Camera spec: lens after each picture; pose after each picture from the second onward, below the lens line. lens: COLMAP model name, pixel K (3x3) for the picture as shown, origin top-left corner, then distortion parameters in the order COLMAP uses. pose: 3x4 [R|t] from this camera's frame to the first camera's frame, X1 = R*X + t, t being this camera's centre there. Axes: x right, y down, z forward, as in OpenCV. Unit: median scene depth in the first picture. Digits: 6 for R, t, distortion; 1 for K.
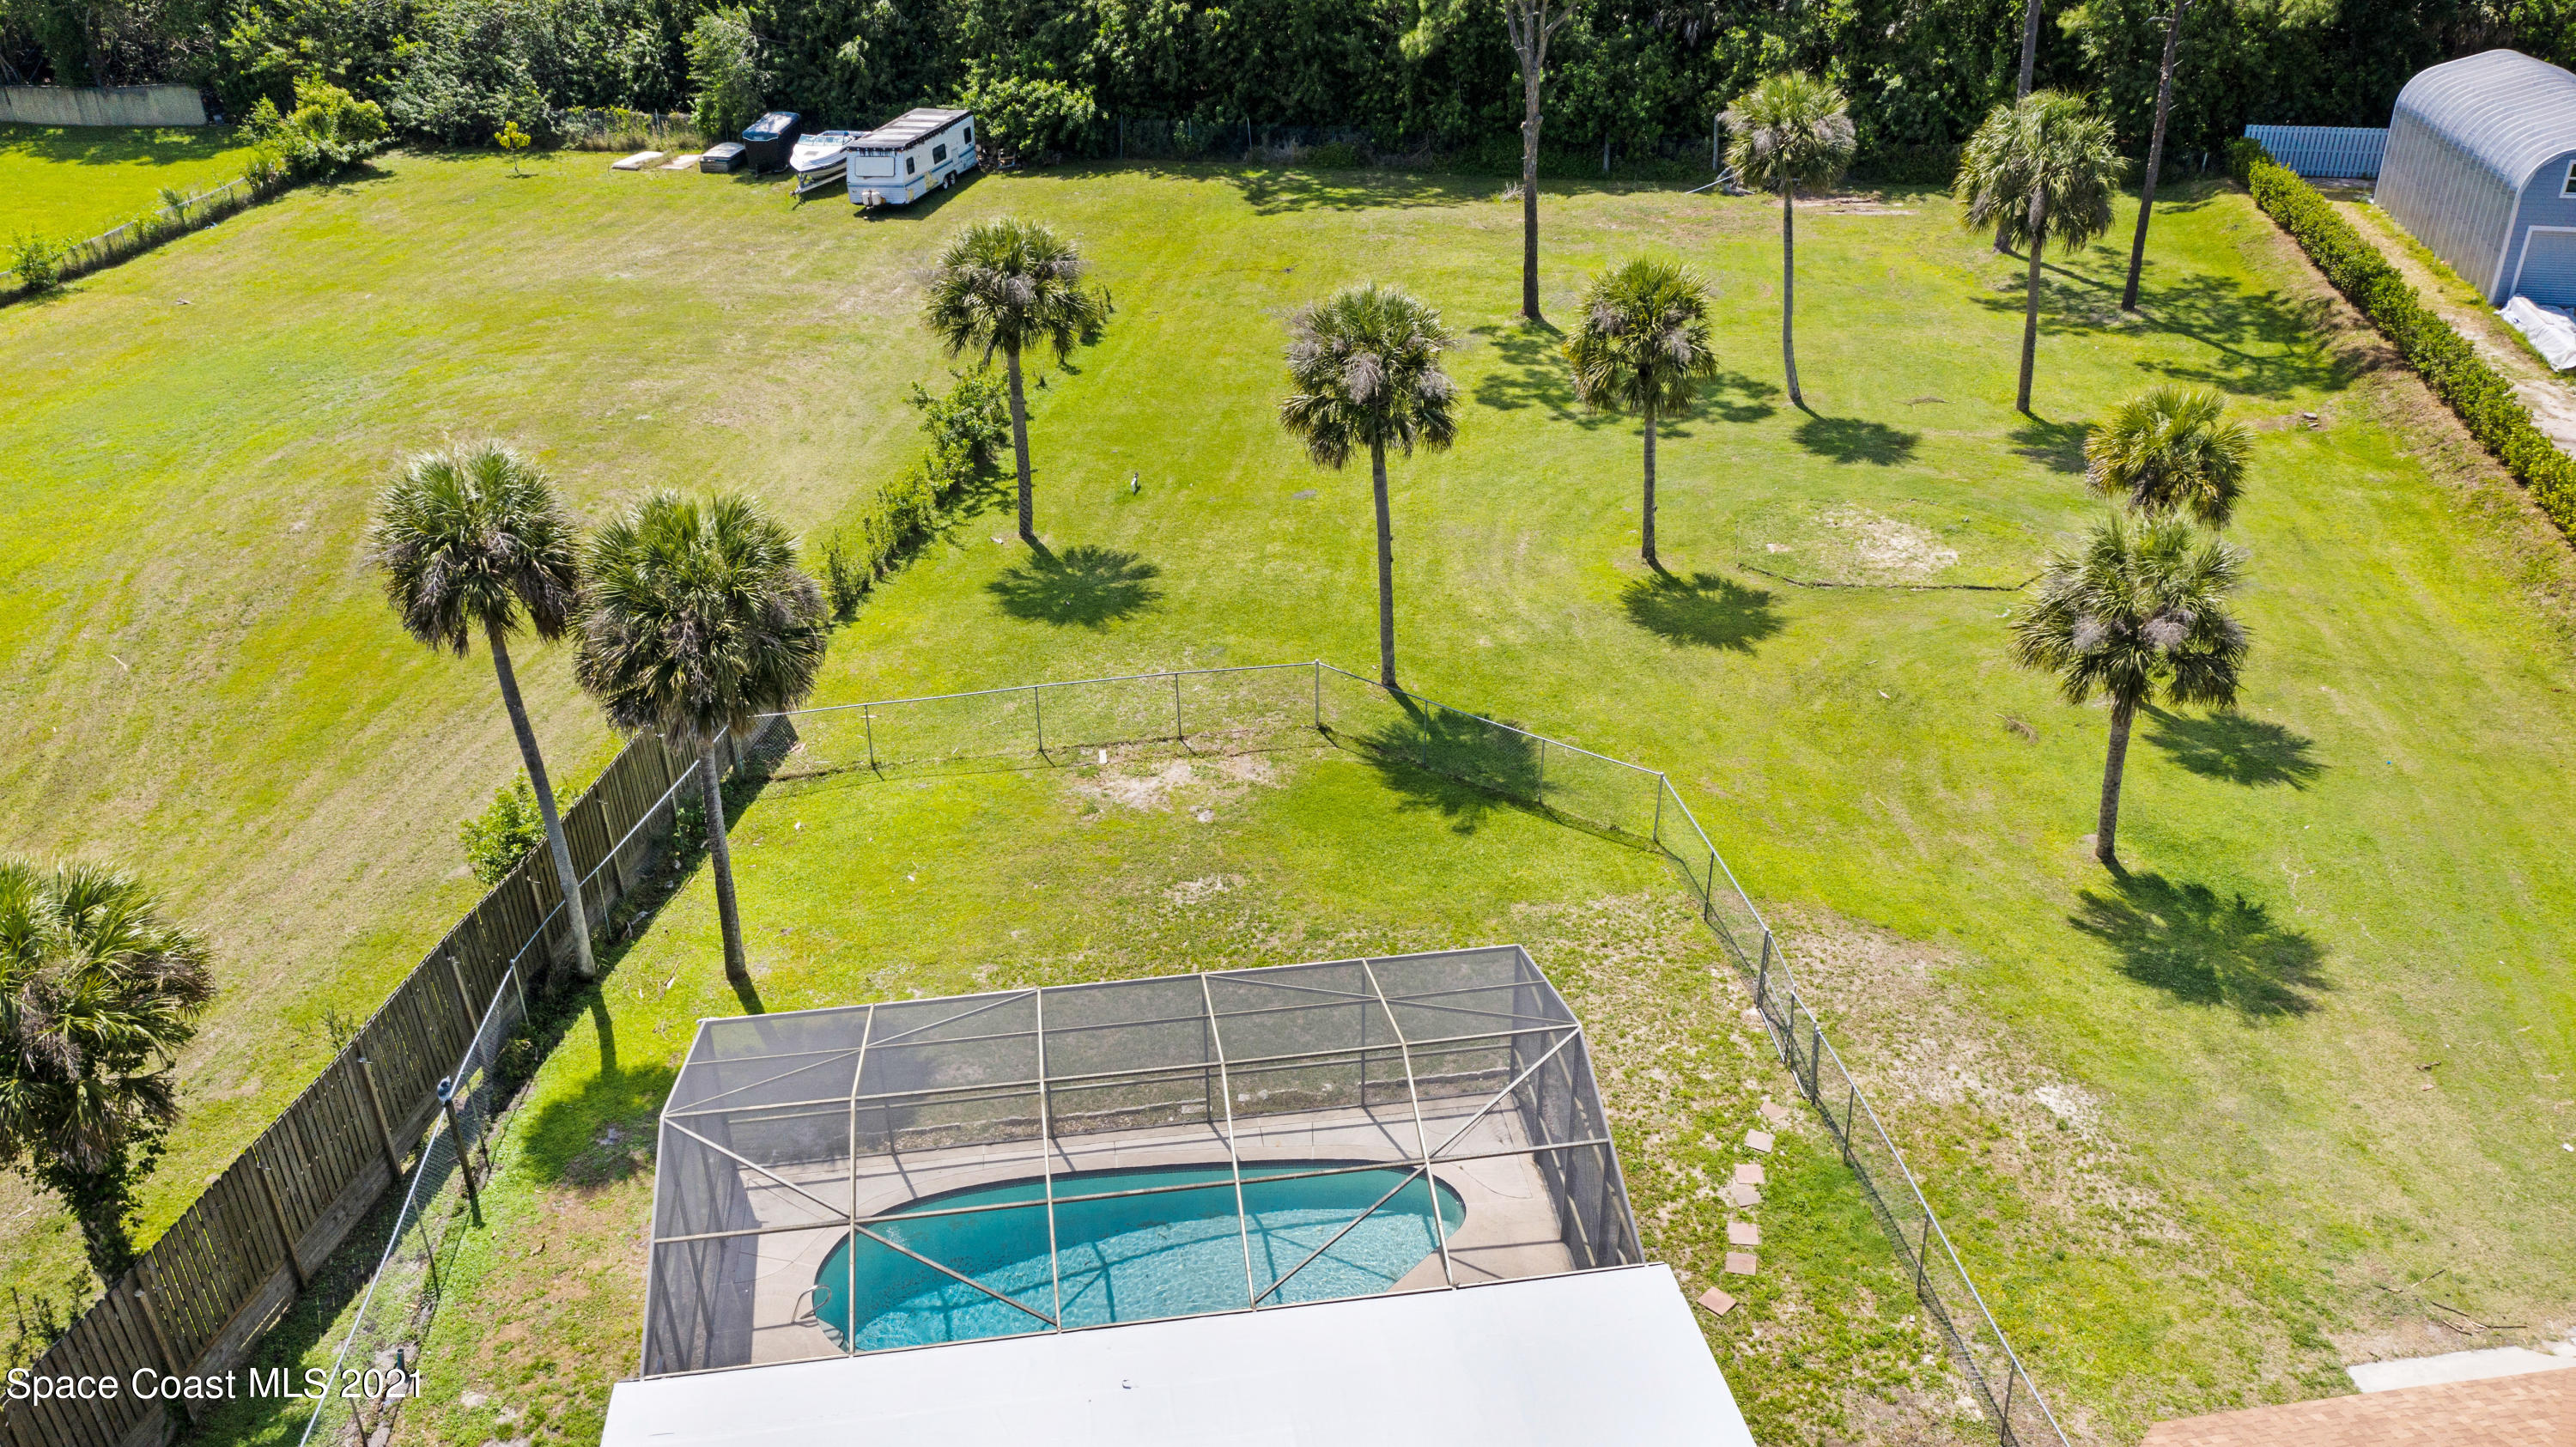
lens RADIAL K [[2018.1, 0, 1284.5], [0, 2018.1, 723.3], [0, 0, 1]] dist [-0.013057, 0.004777]
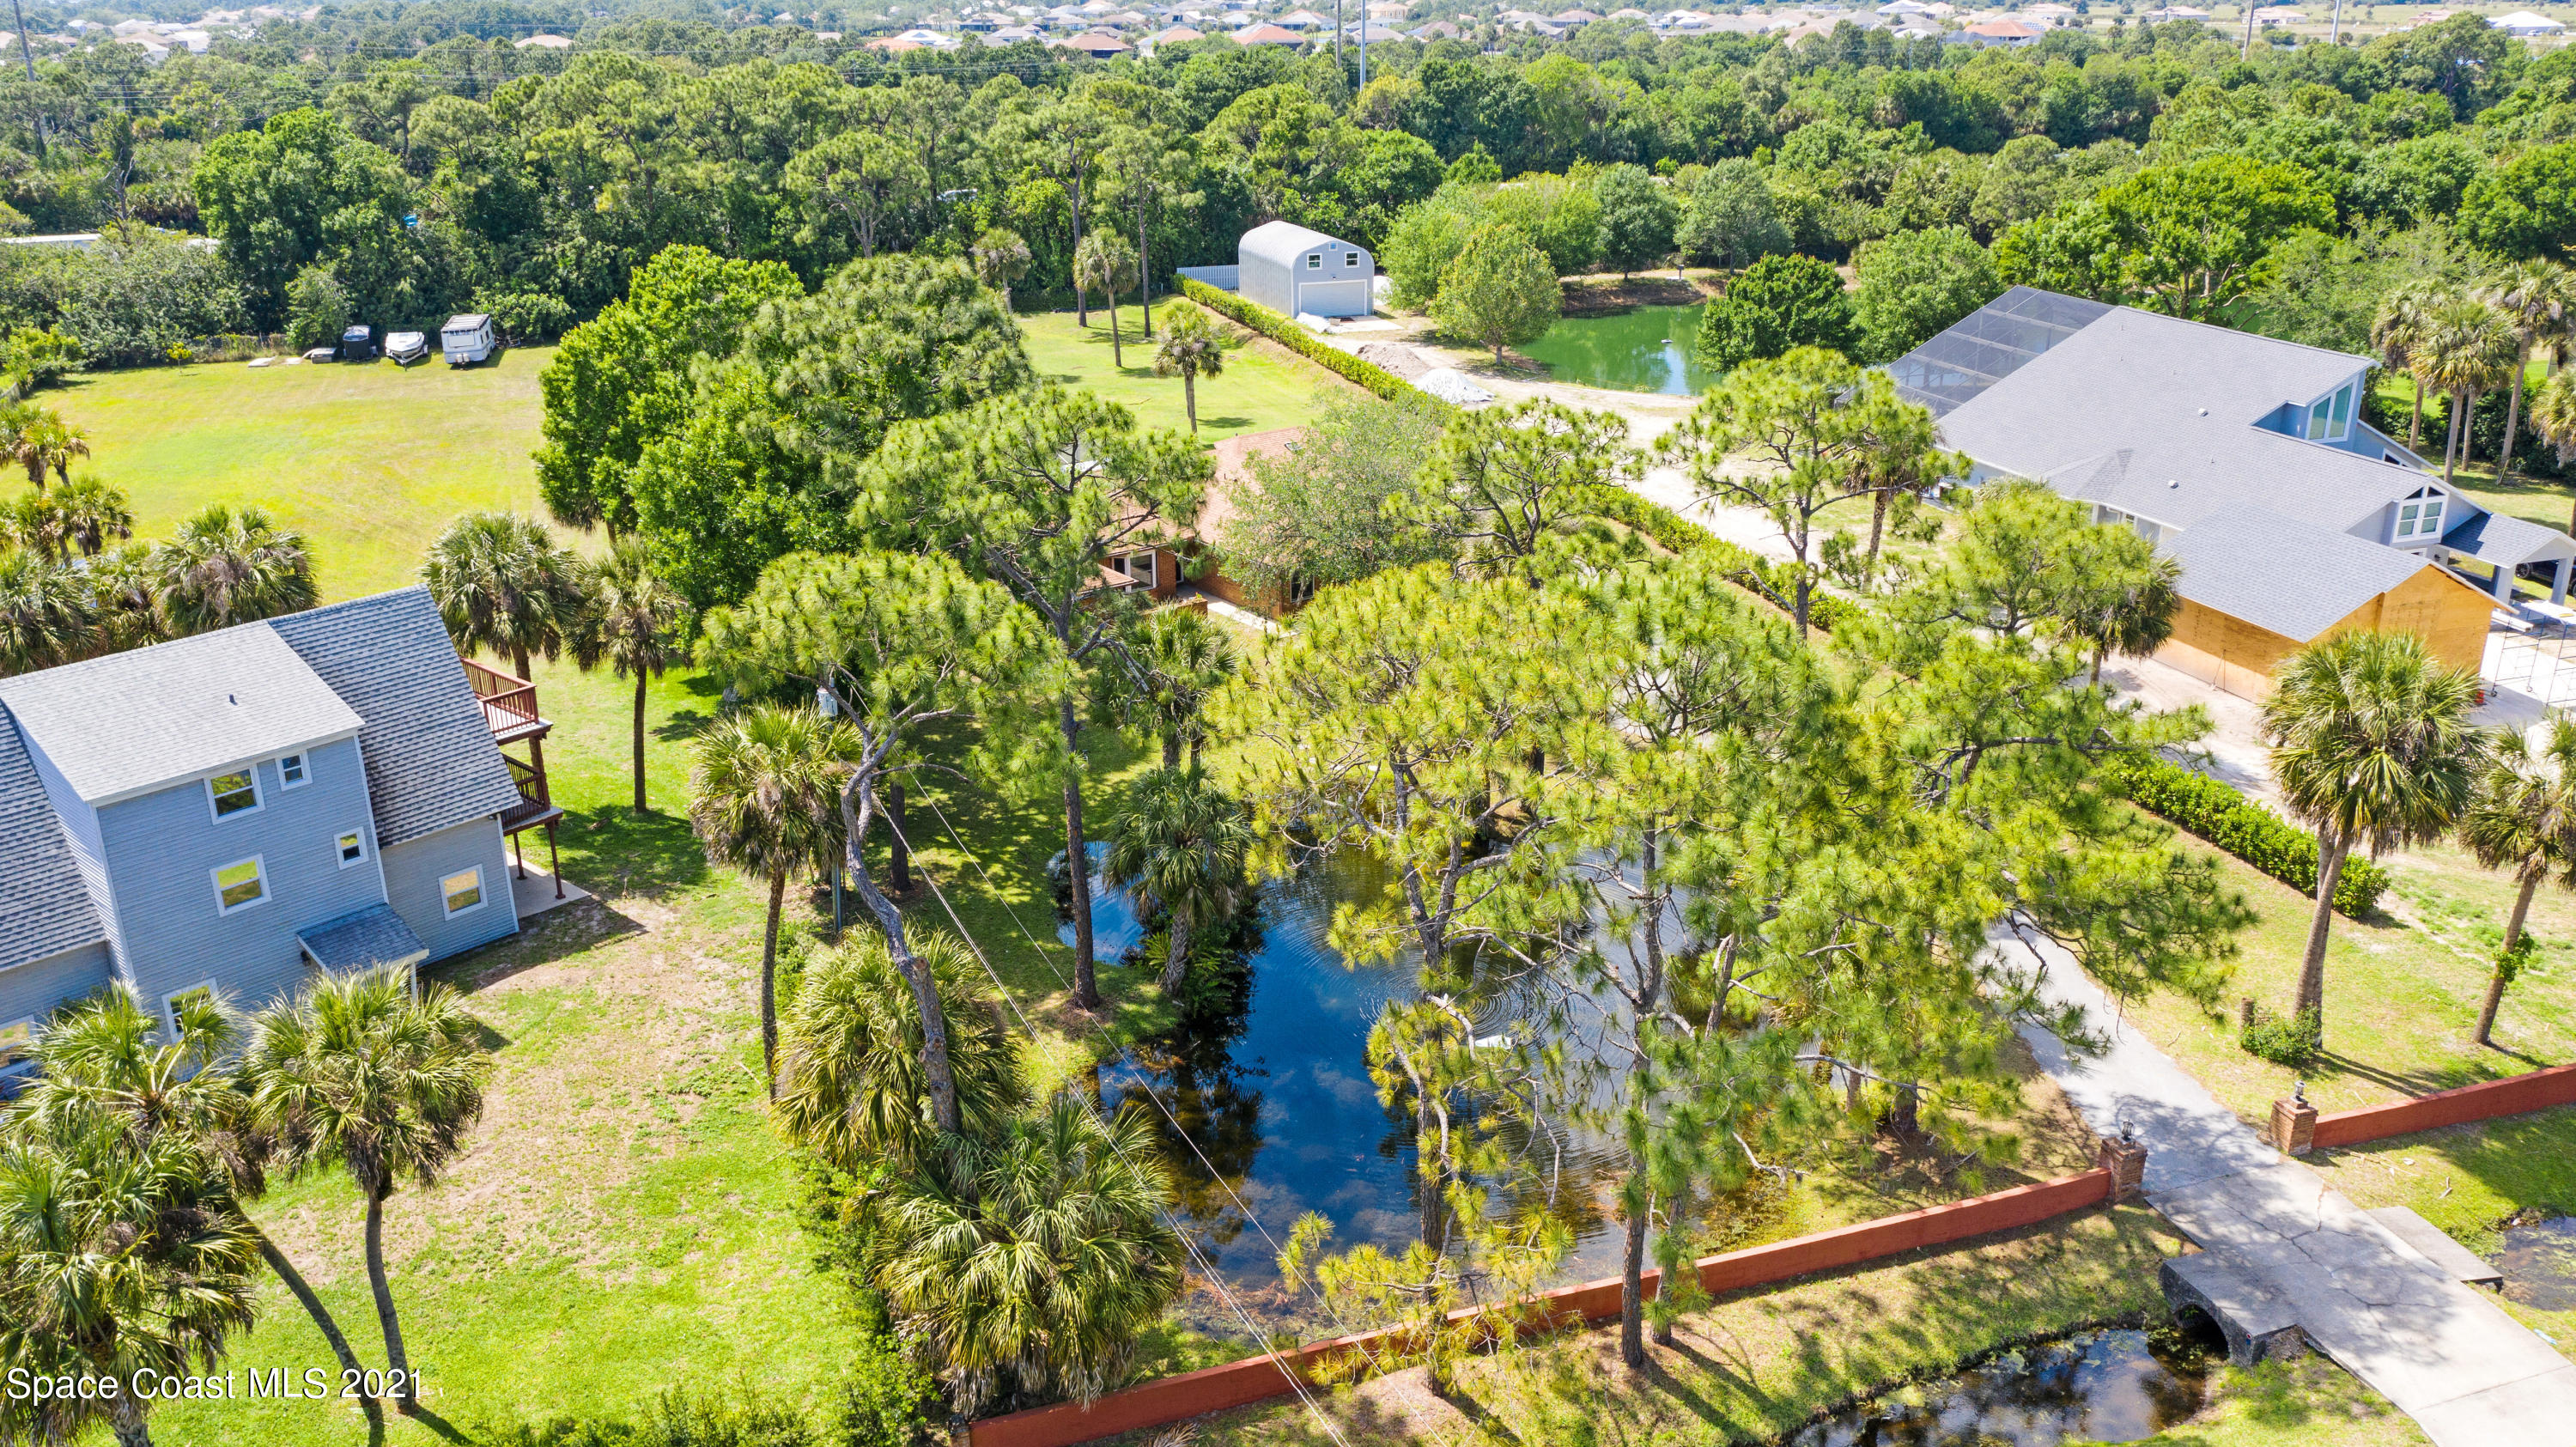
lens RADIAL K [[2047.6, 0, 1302.6], [0, 2047.6, 731.7], [0, 0, 1]] dist [-0.011801, 0.009361]
pose [[0.873992, -0.161679, 0.458255, -0.903800], [0.233990, 0.966524, -0.105265, 0.840054], [-0.425895, 0.199228, 0.882566, -1.641917]]
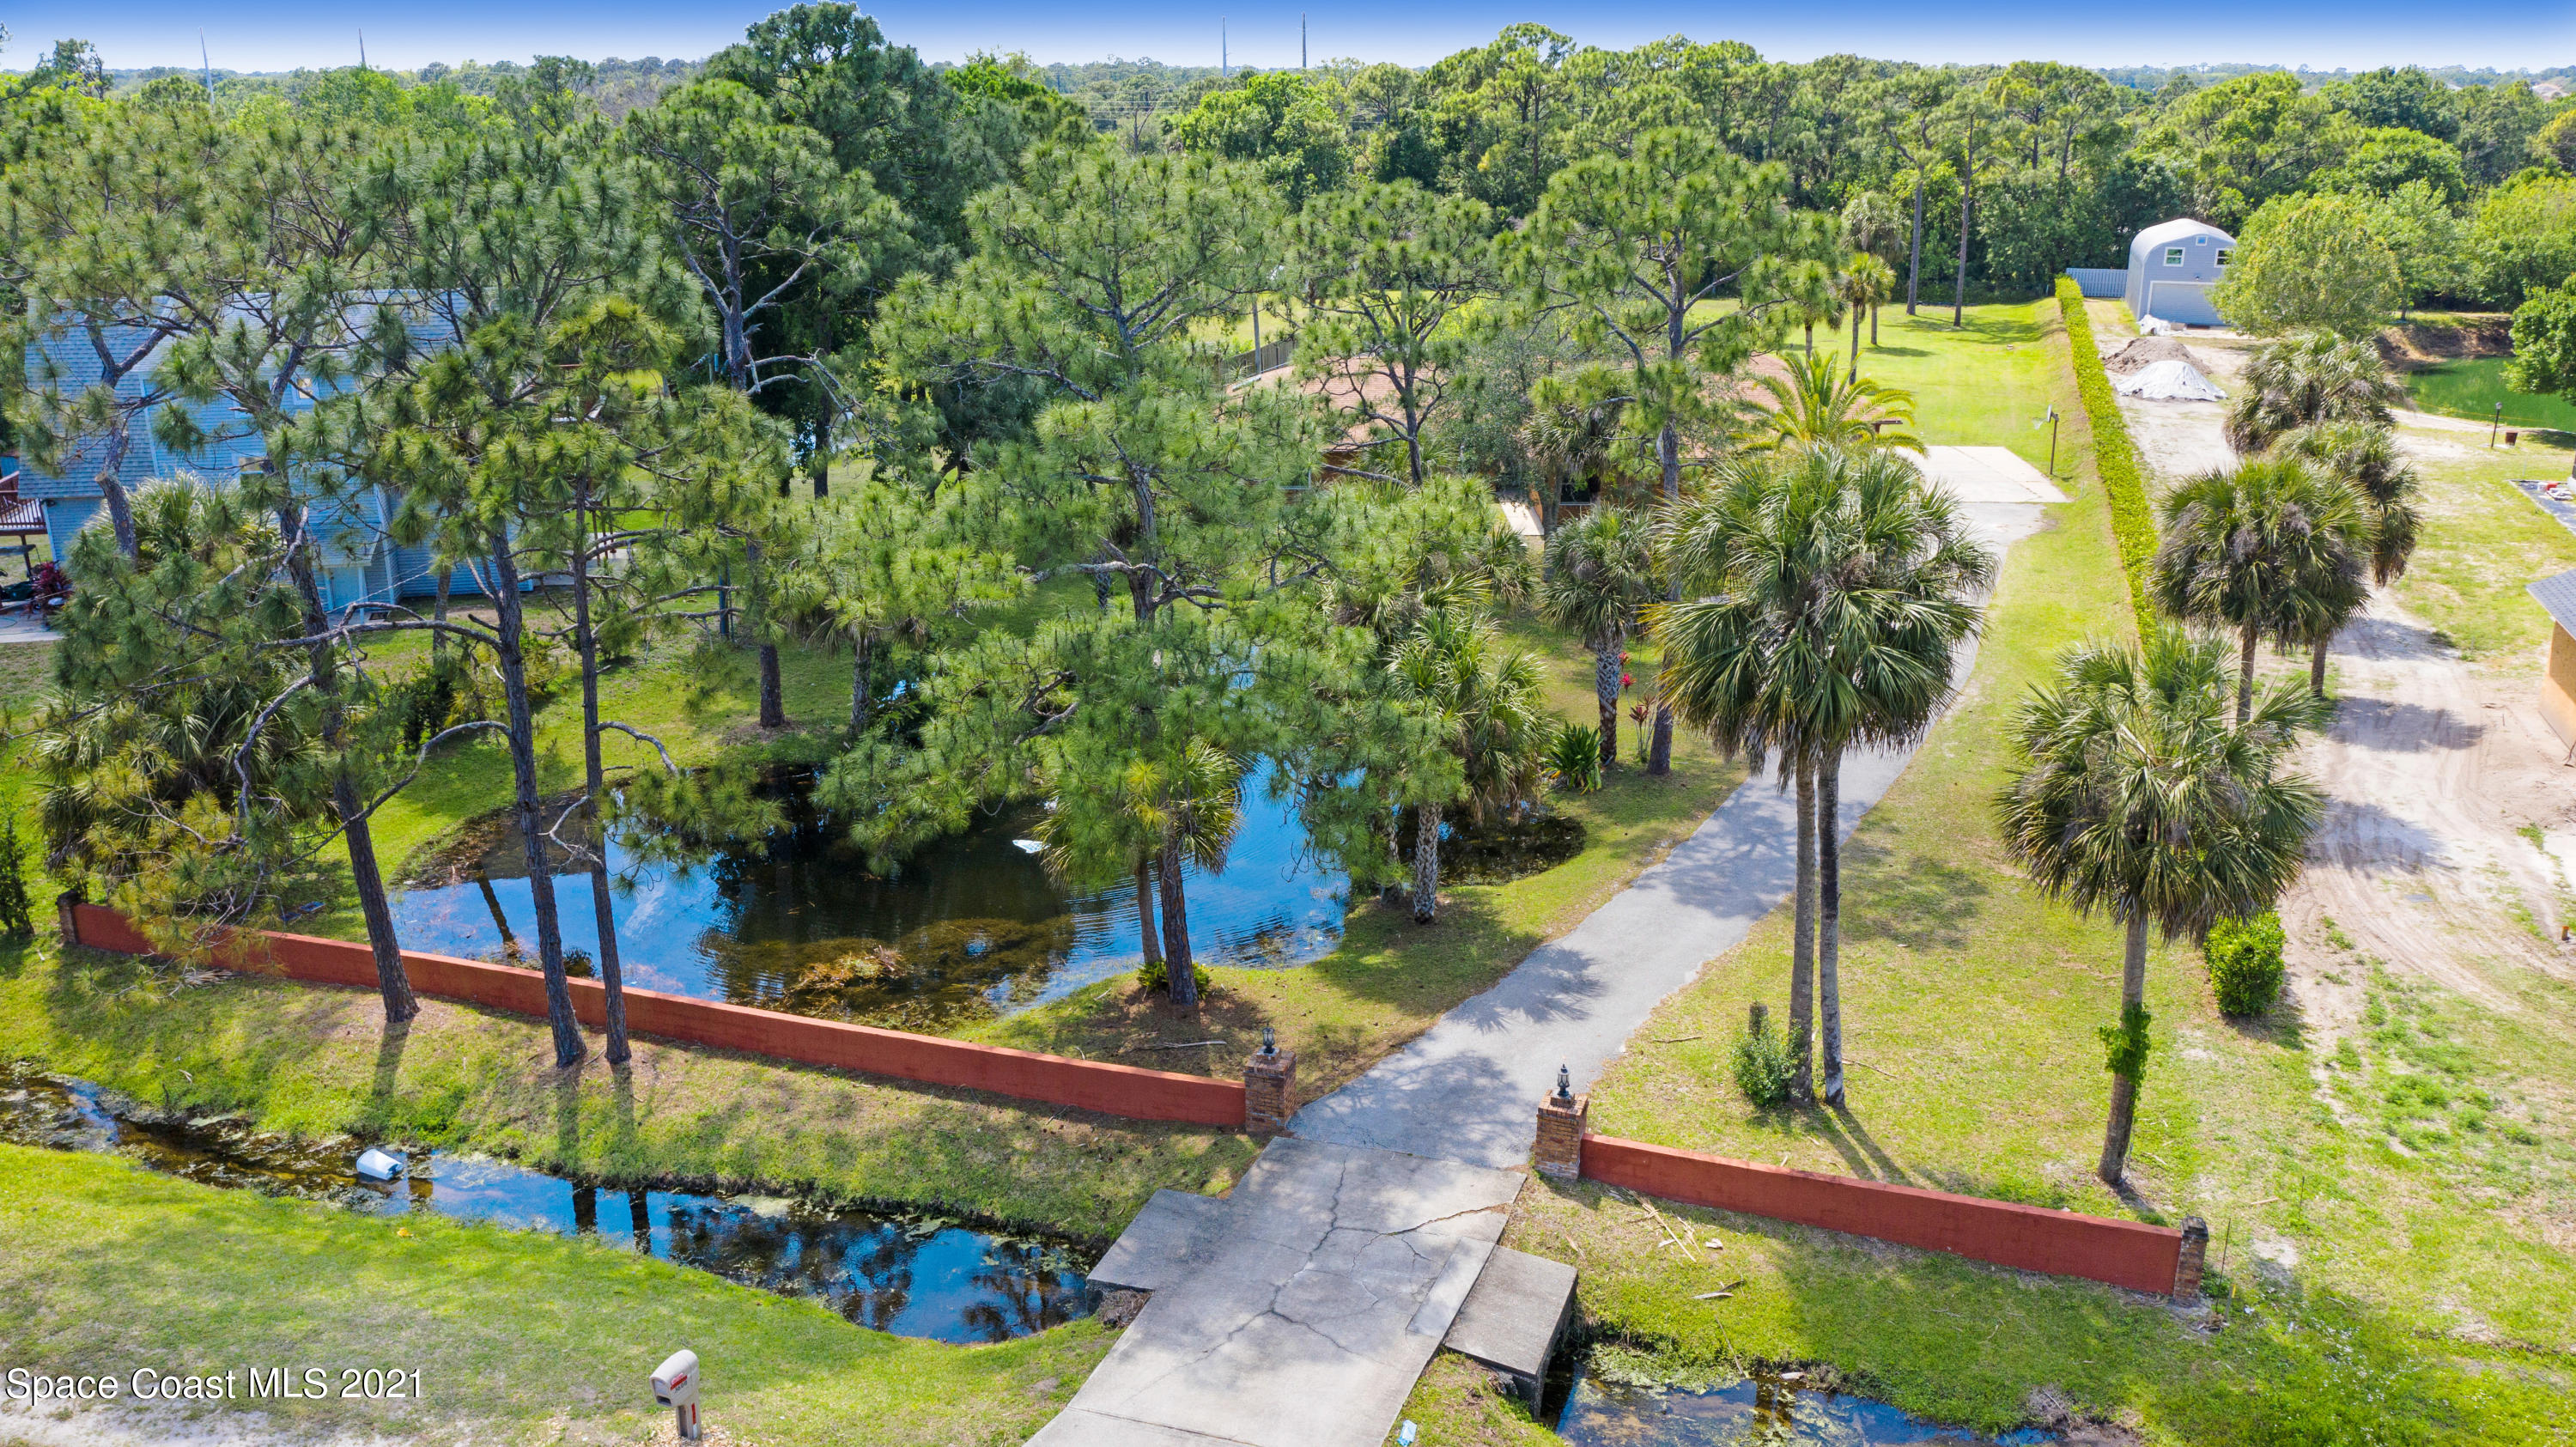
lens RADIAL K [[2047.6, 0, 1302.6], [0, 2047.6, 731.7], [0, 0, 1]] dist [-0.011801, 0.009361]
pose [[0.990578, 0.053378, -0.126121, 0.101889], [-0.077096, 0.978477, -0.191411, 1.079704], [0.113189, 0.199331, 0.973373, -1.647911]]
